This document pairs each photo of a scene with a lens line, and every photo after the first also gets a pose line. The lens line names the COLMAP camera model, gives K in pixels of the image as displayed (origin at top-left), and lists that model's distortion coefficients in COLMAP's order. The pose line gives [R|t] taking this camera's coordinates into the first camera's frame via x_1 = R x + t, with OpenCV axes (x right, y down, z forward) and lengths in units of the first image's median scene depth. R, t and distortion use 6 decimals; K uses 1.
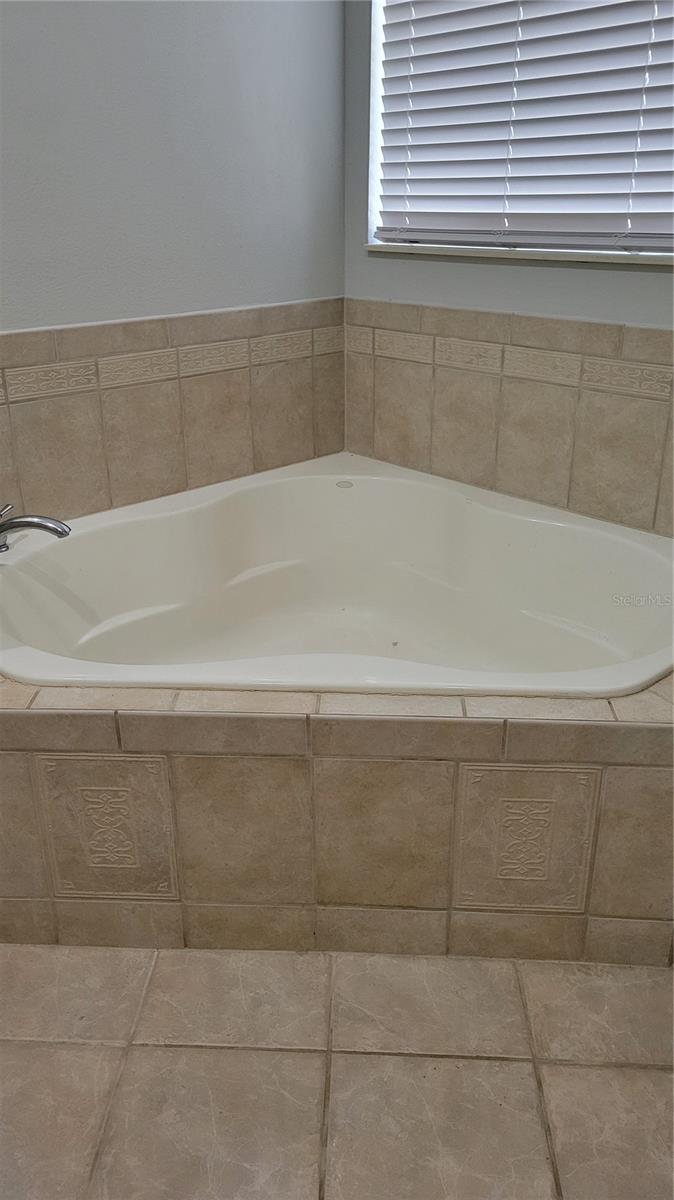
lens RADIAL K [[922.6, 0, 331.9], [0, 922.6, 589.1], [0, 0, 1]] dist [0.056323, -0.029371]
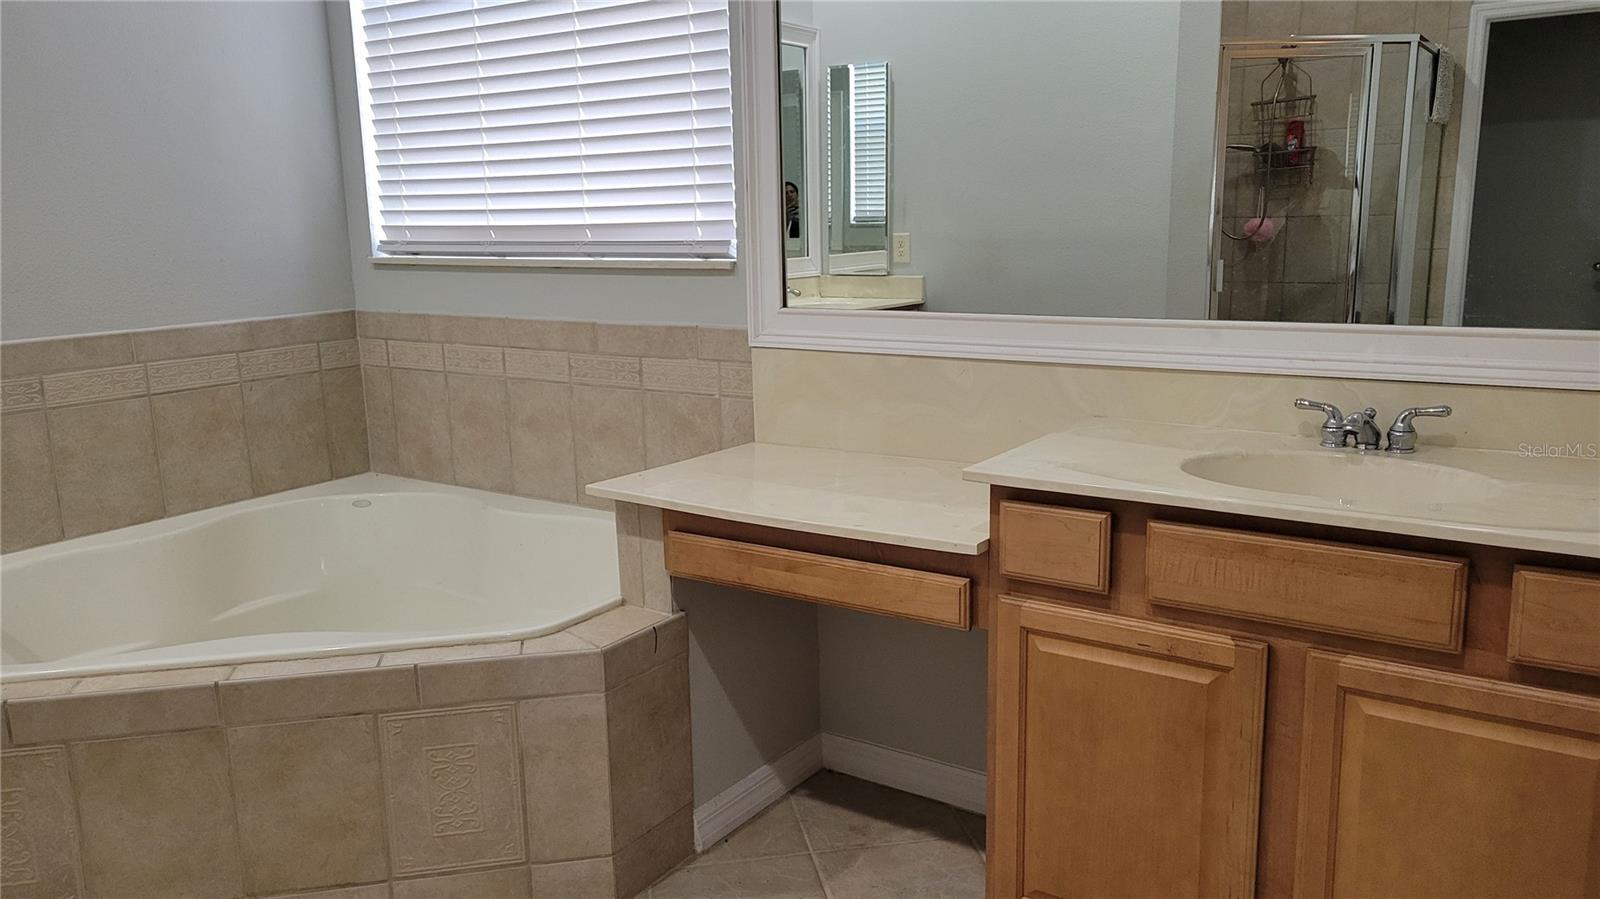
lens RADIAL K [[1230.2, 0, 800.0], [0, 1230.2, 449.5], [0, 0, 1]] dist [0.056323, -0.029371]
pose [[0.974473, -0.055036, 0.217655, 0.207077], [0.099659, 0.974775, -0.199703, 0.147180], [-0.201174, 0.216296, 0.955377, -0.326454]]
